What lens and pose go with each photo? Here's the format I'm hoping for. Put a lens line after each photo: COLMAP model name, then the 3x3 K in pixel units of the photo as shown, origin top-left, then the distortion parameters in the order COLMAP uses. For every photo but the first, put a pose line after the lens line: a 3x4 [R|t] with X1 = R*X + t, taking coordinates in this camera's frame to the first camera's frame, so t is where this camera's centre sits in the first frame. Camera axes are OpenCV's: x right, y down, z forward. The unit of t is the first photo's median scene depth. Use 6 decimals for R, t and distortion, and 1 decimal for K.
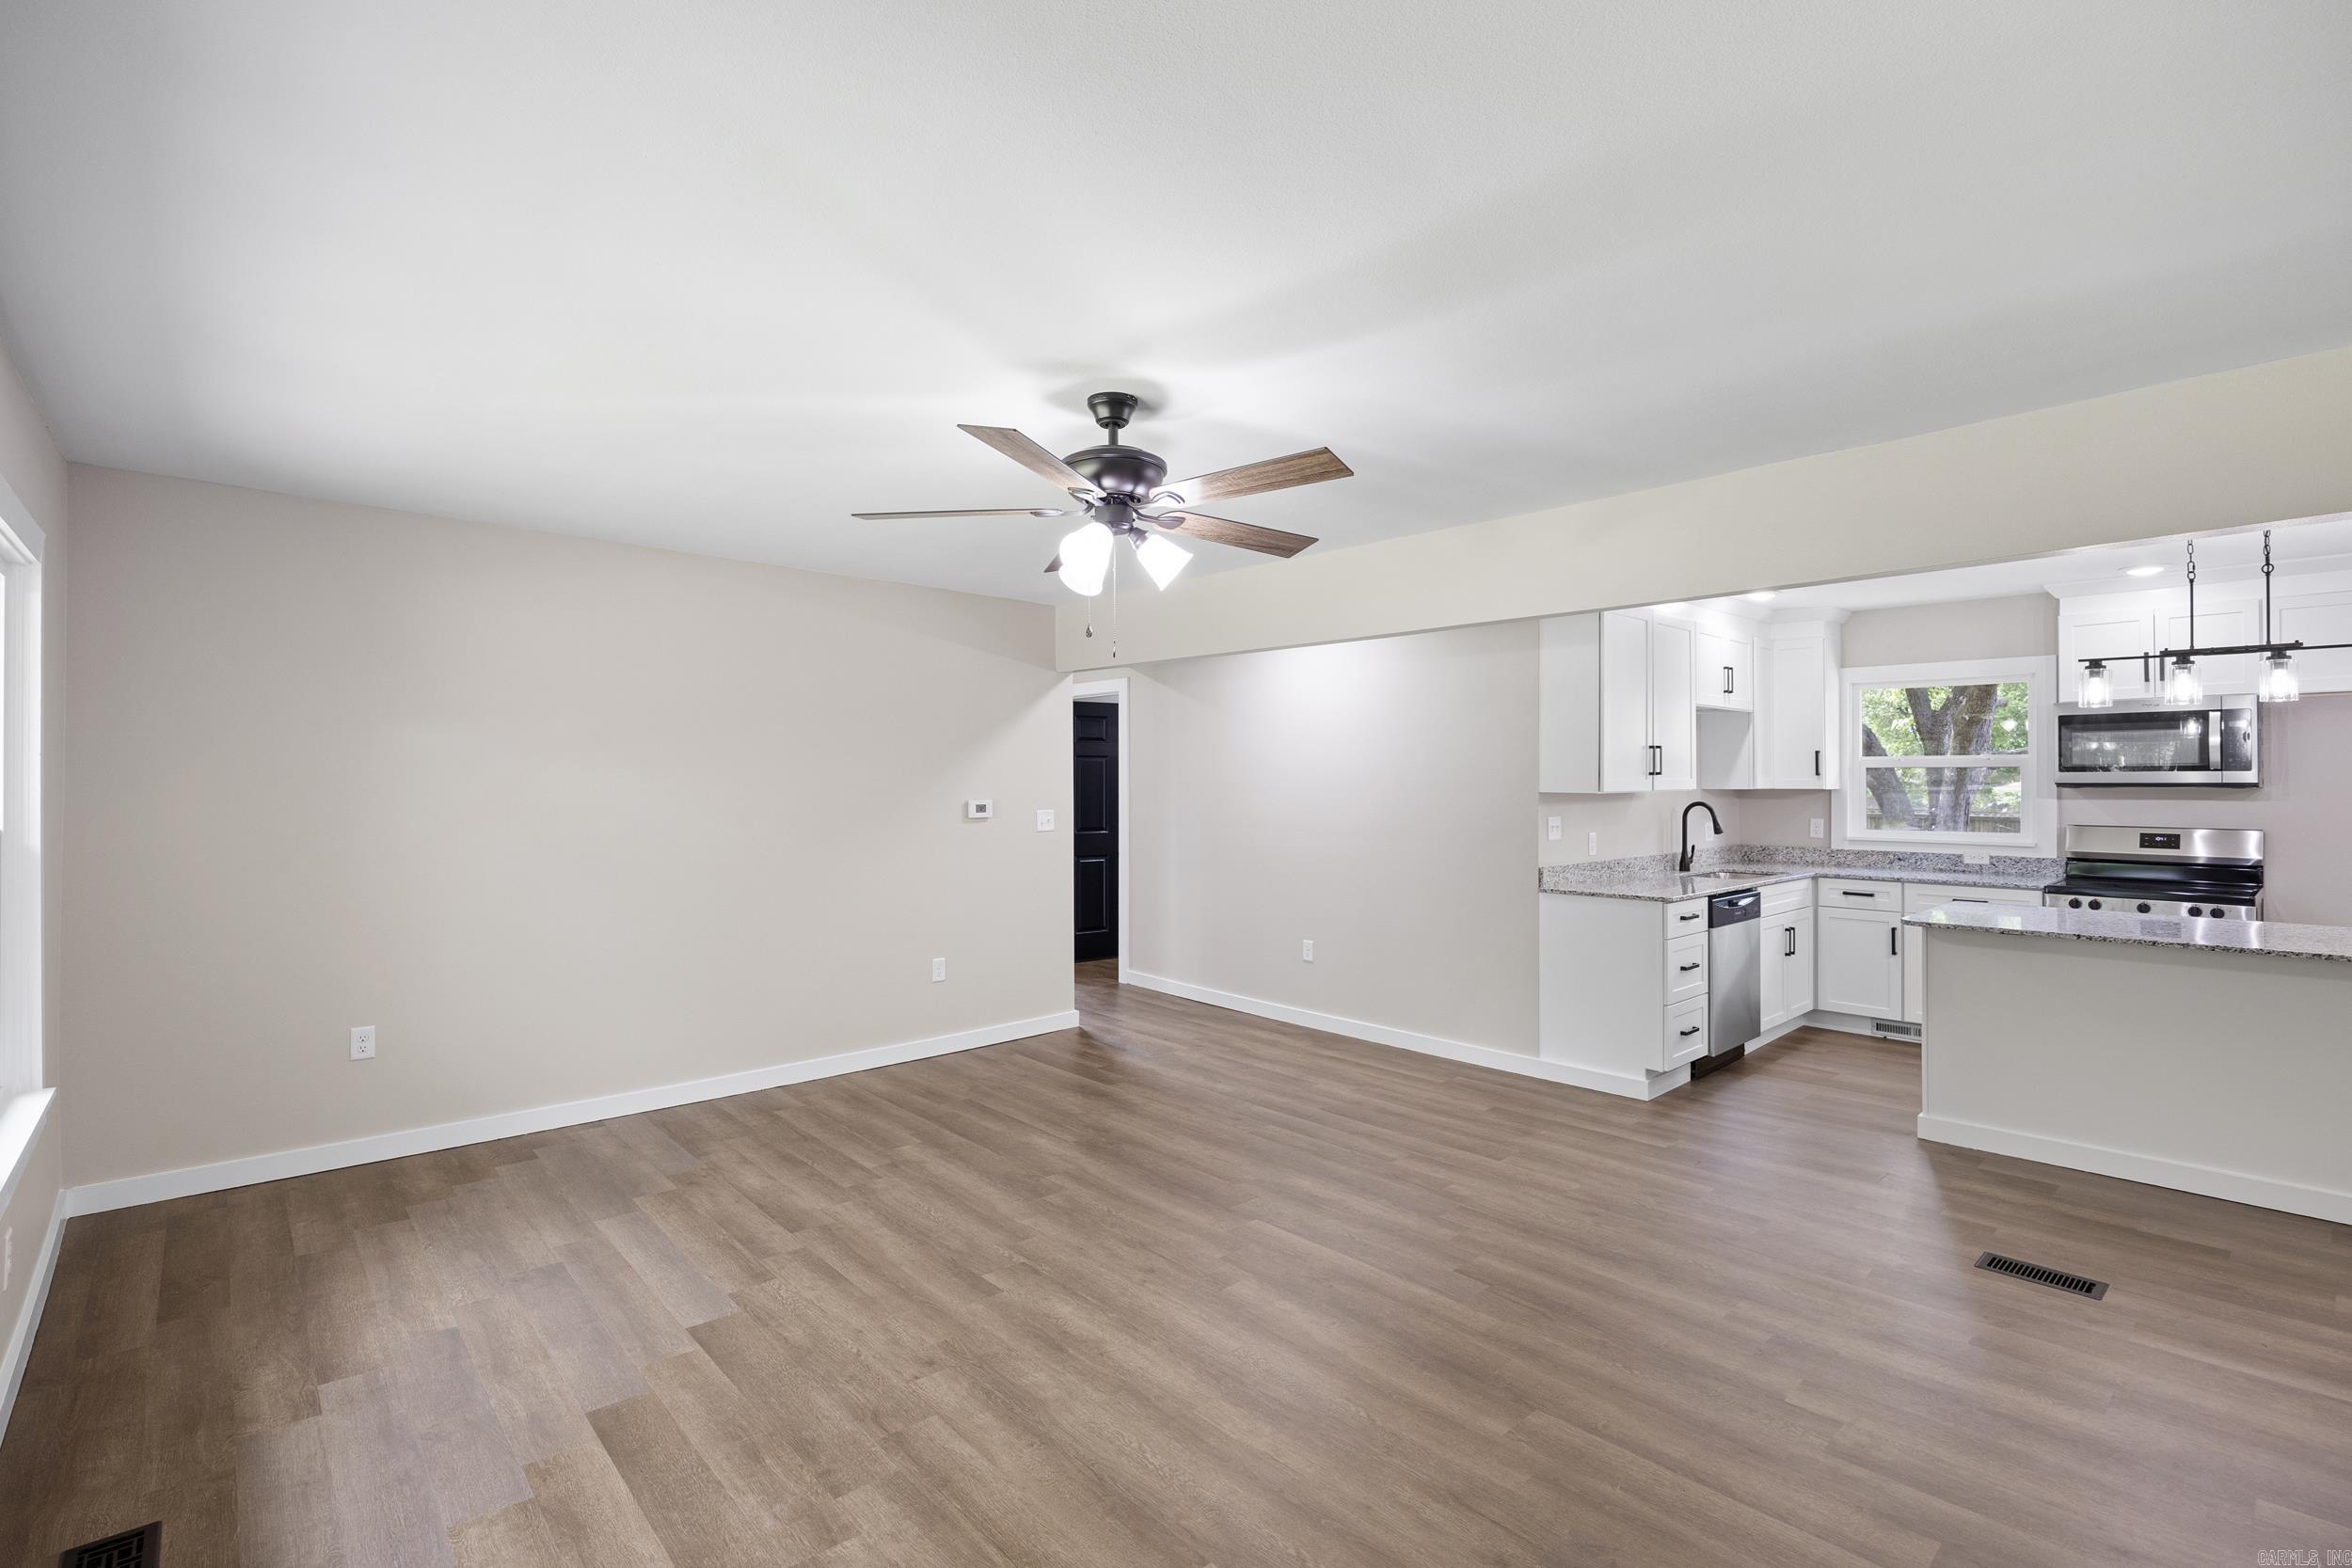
lens RADIAL K [[1084.8, 0, 1179.6], [0, 1084.8, 776.4], [0, 0, 1]] dist [-0.012386, -0.000469]
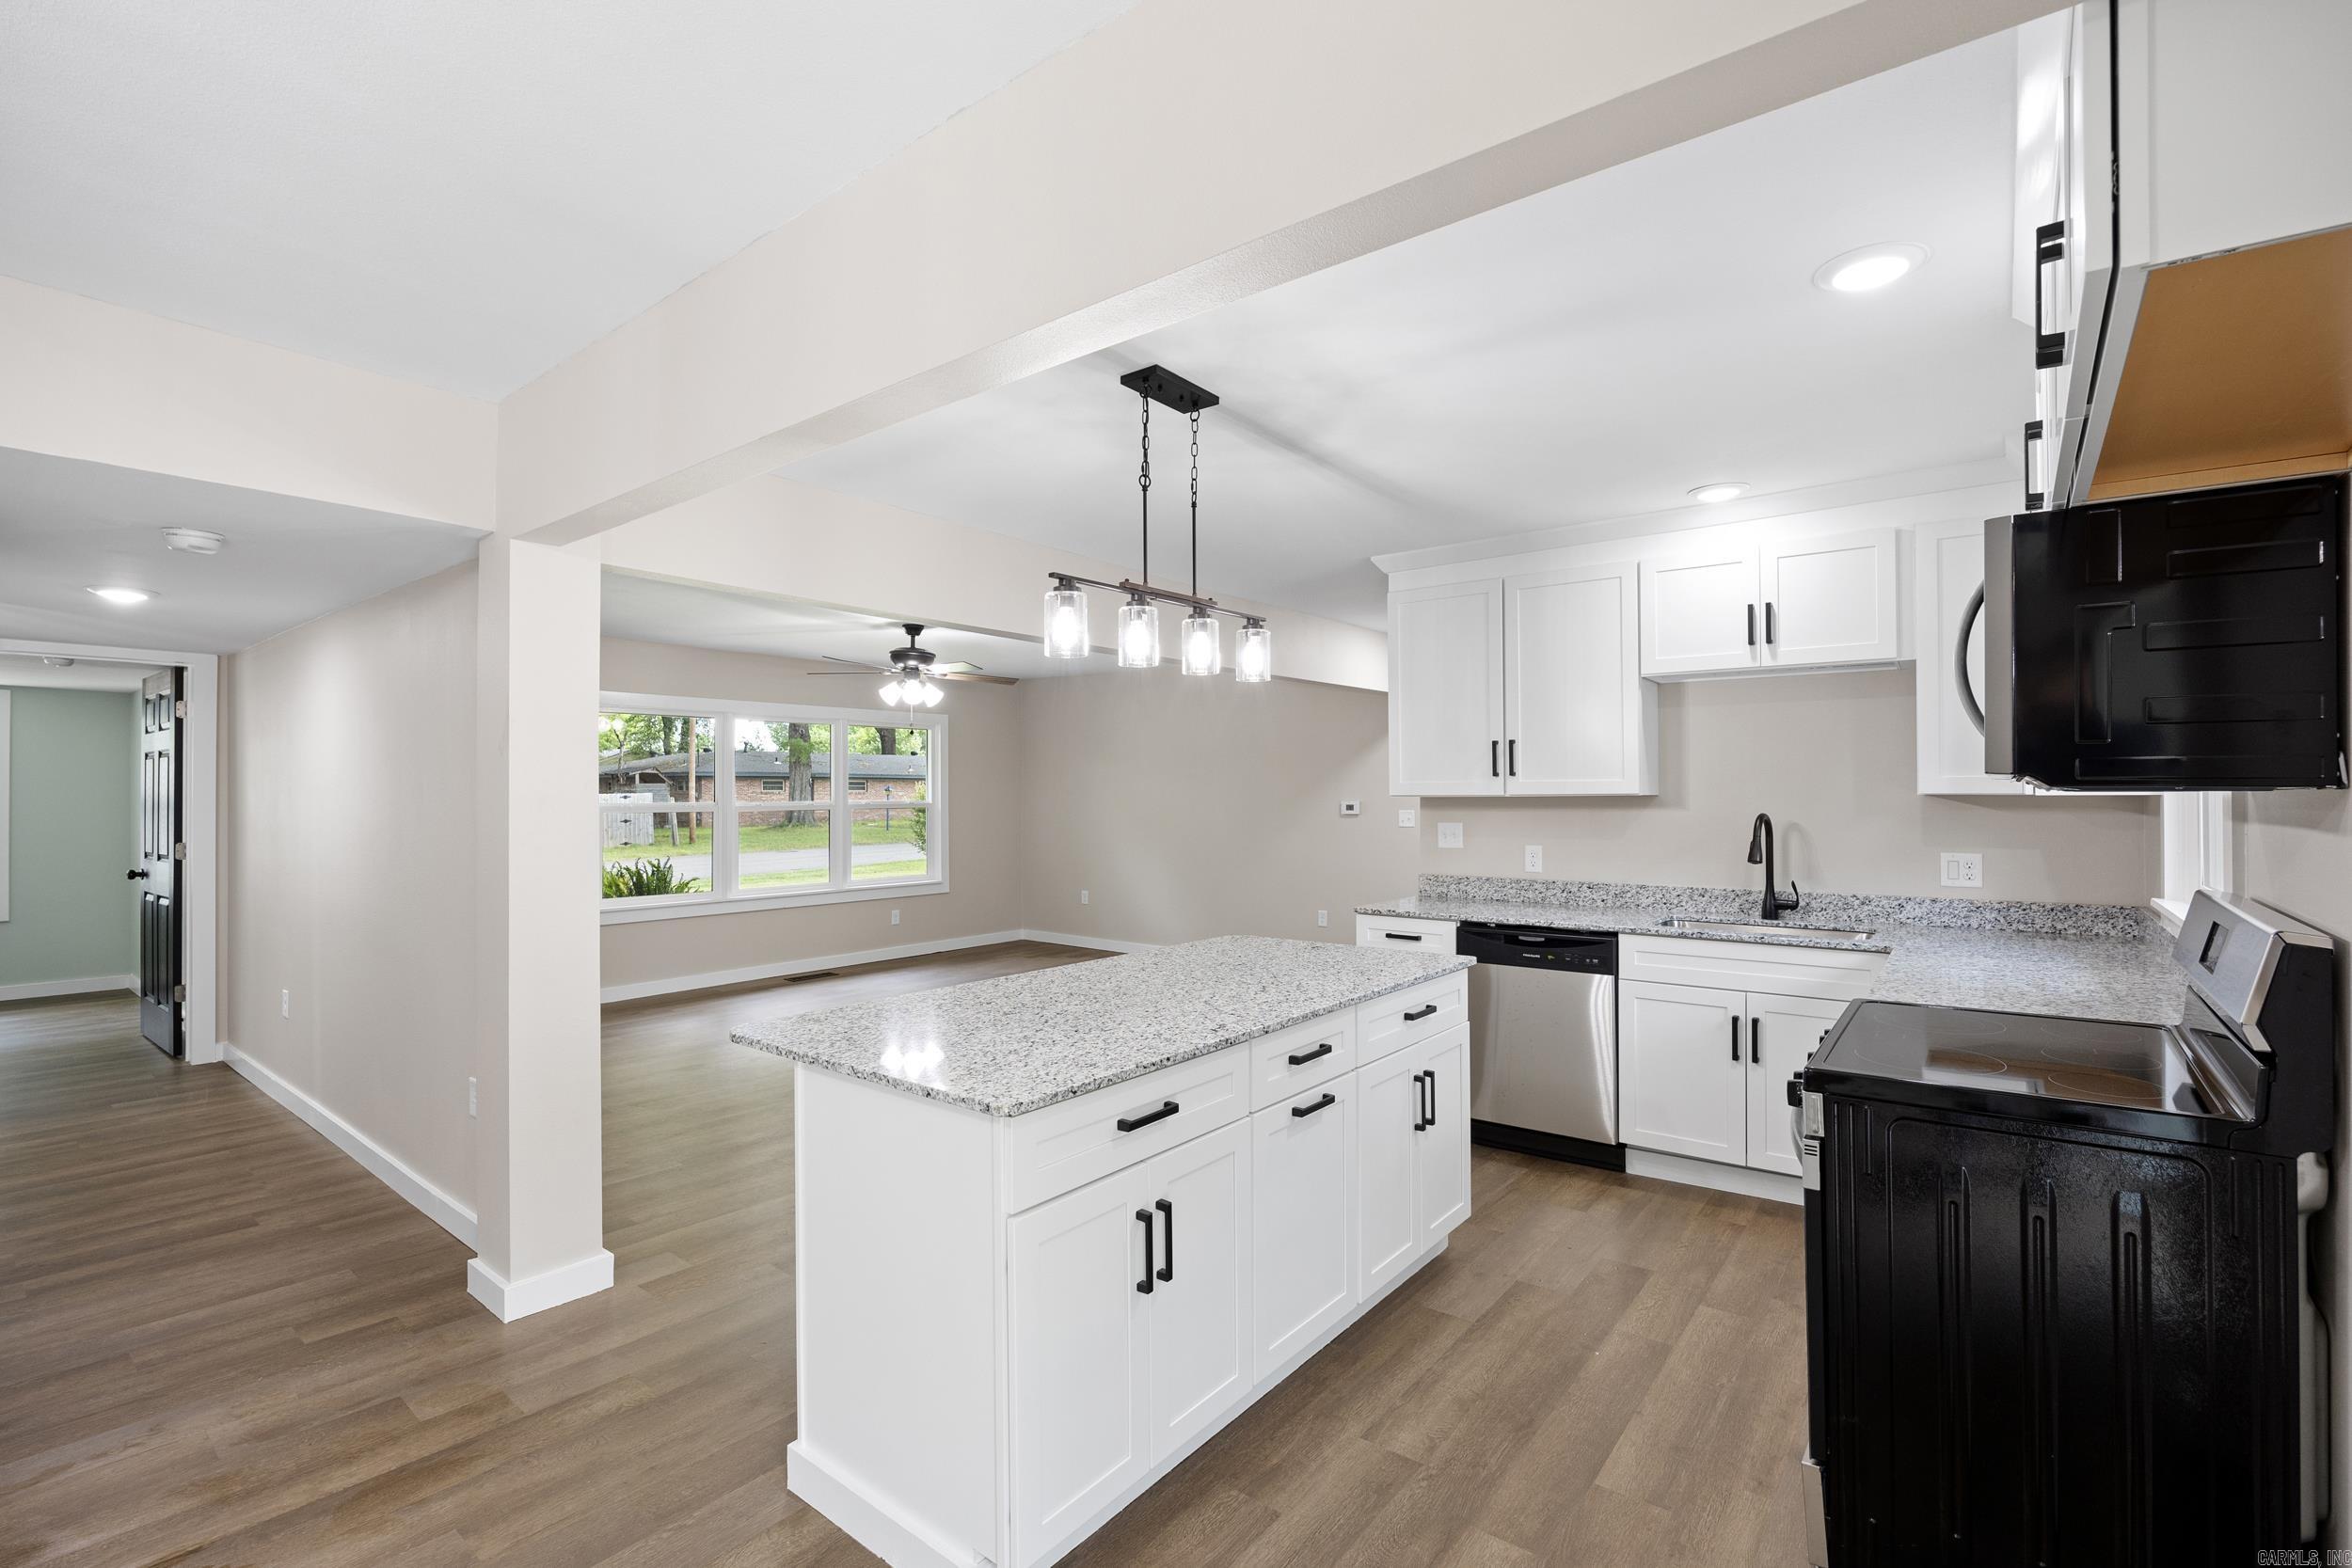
lens RADIAL K [[1040.7, 0, 1179.7], [0, 1040.7, 782.7], [0, 0, 1]] dist [-0.014257, 0.000387]
pose [[0.160099, -0.009066, -0.987059, 1.325649], [0.006862, 0.999944, -0.008071, 0.009890], [0.987077, -0.005481, 0.160152, 0.706004]]
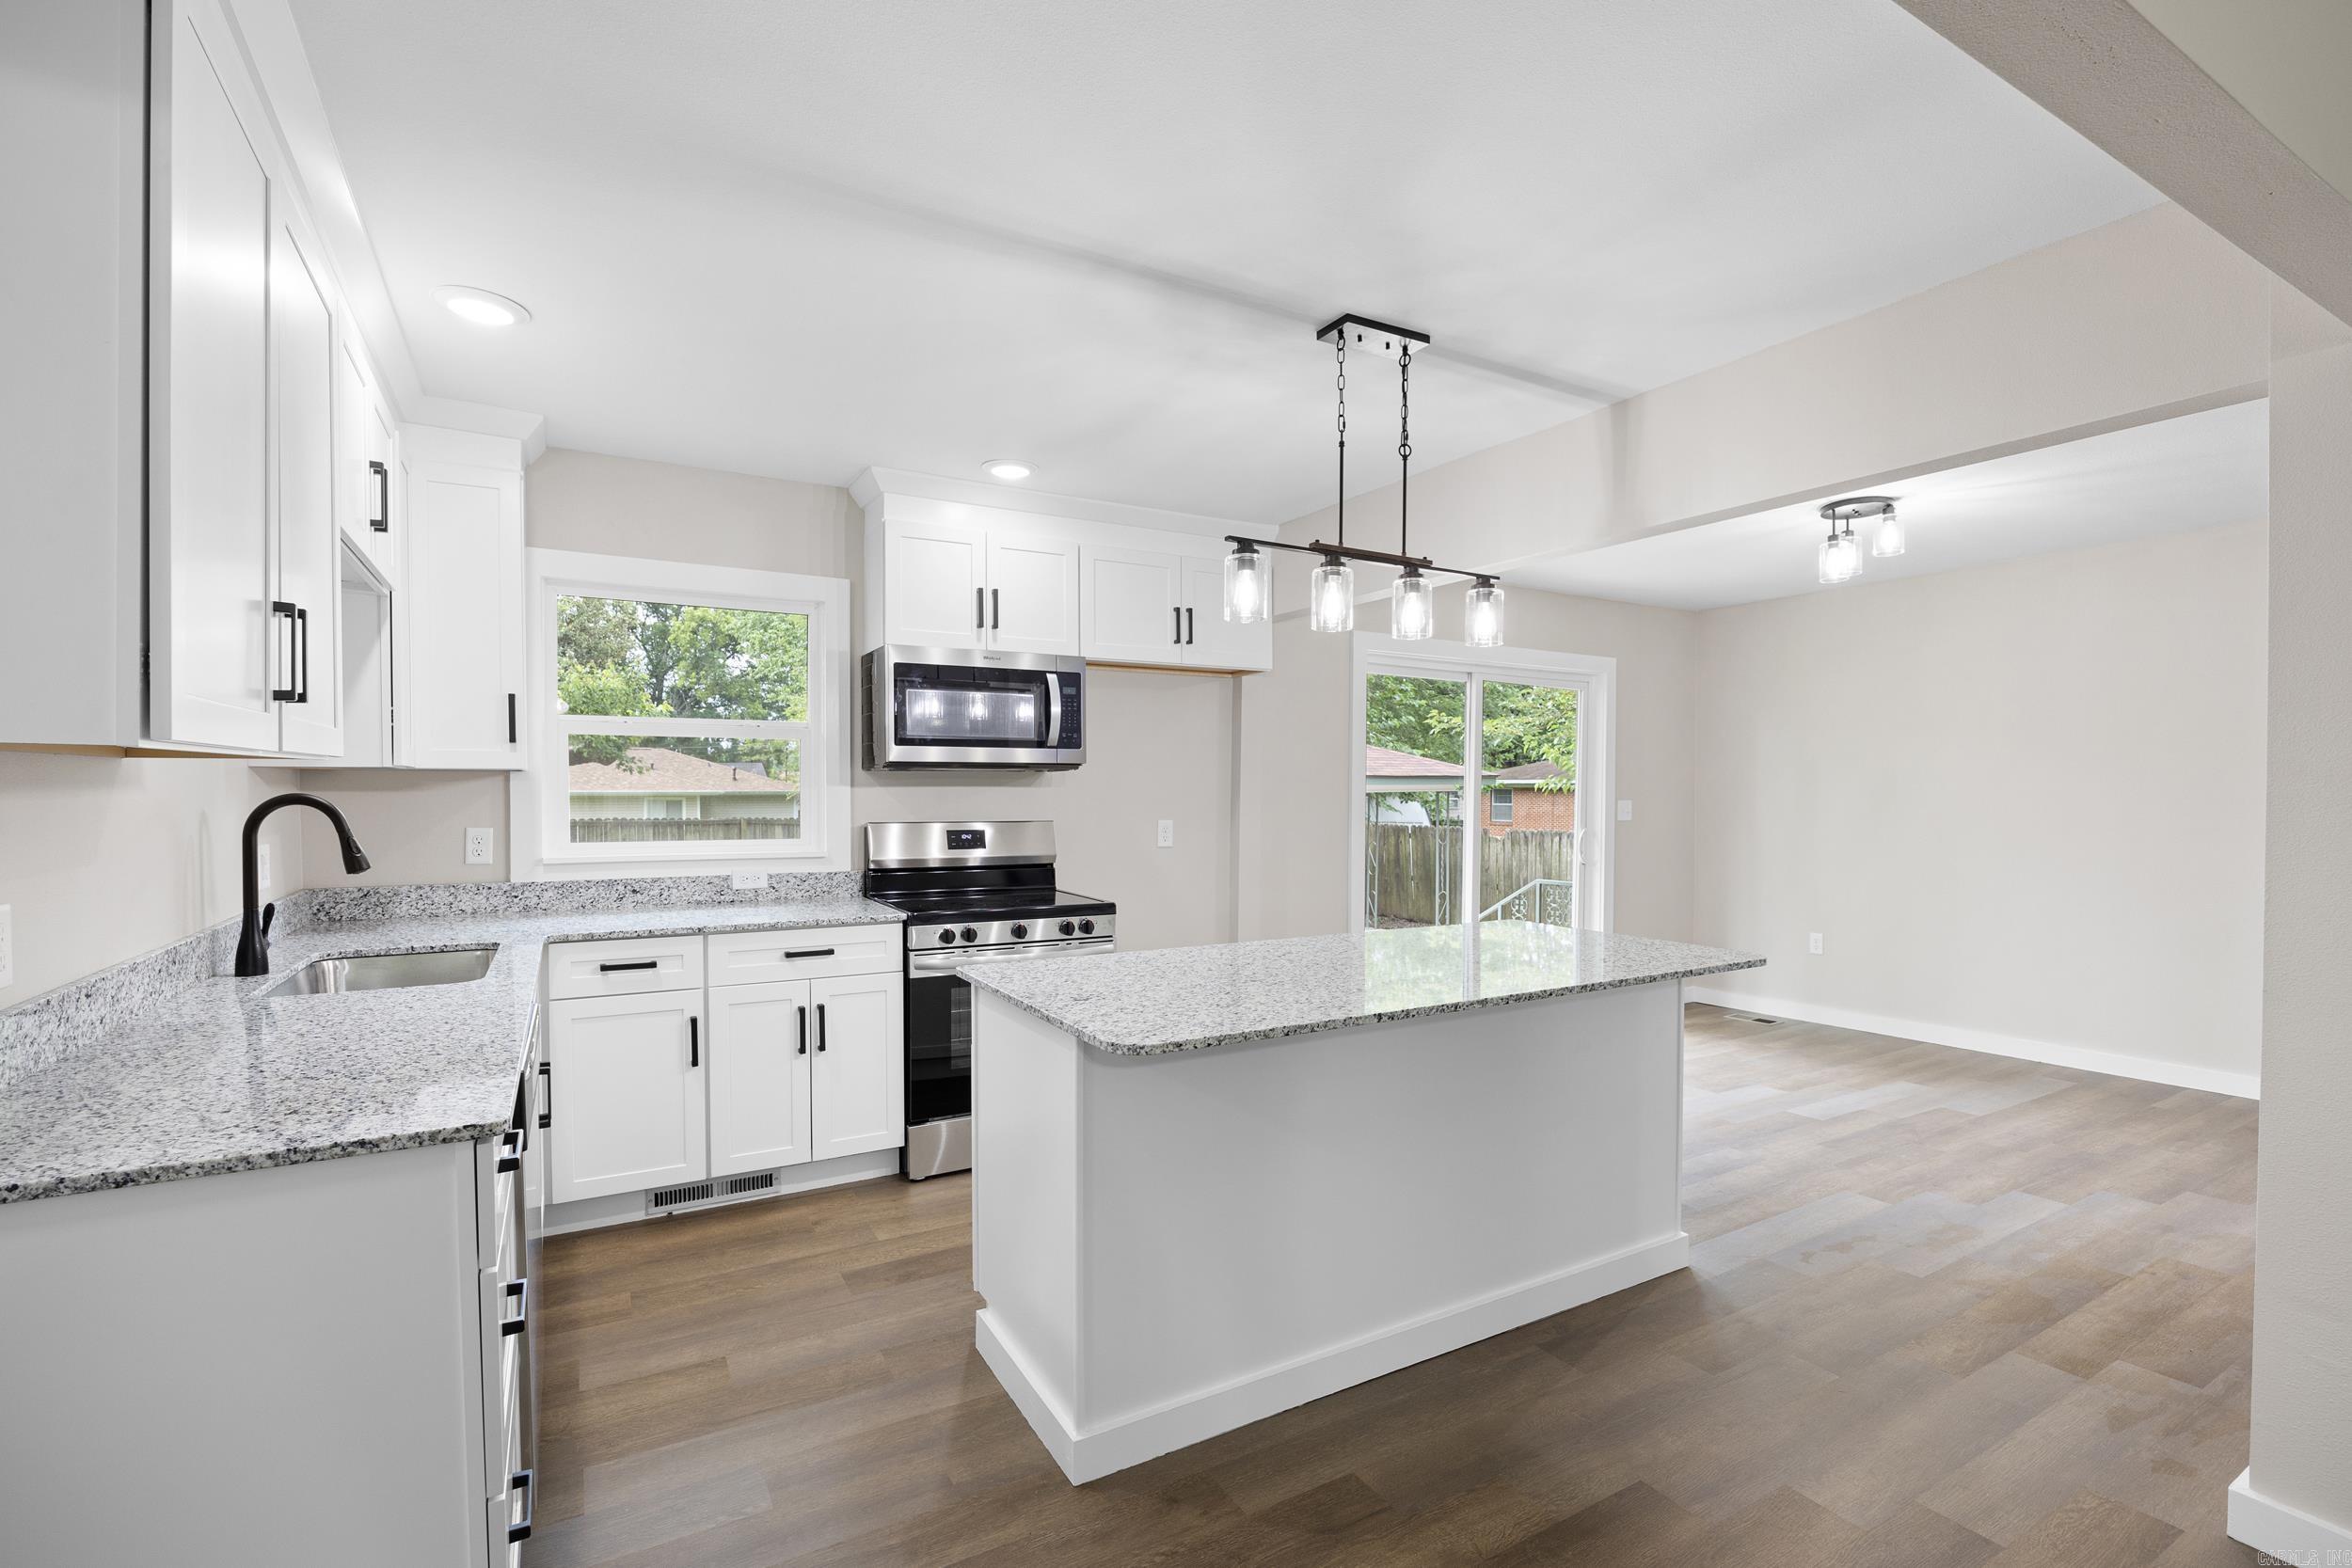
lens RADIAL K [[1064.3, 0, 1182.5], [0, 1064.3, 809.9], [0, 0, 1]] dist [-0.018222, 0.000289]
pose [[0.213650, -0.018894, 0.976728, 0.222936], [-0.004624, 0.999782, 0.020351, 0.025381], [-0.976899, -0.008864, 0.213516, 0.769210]]
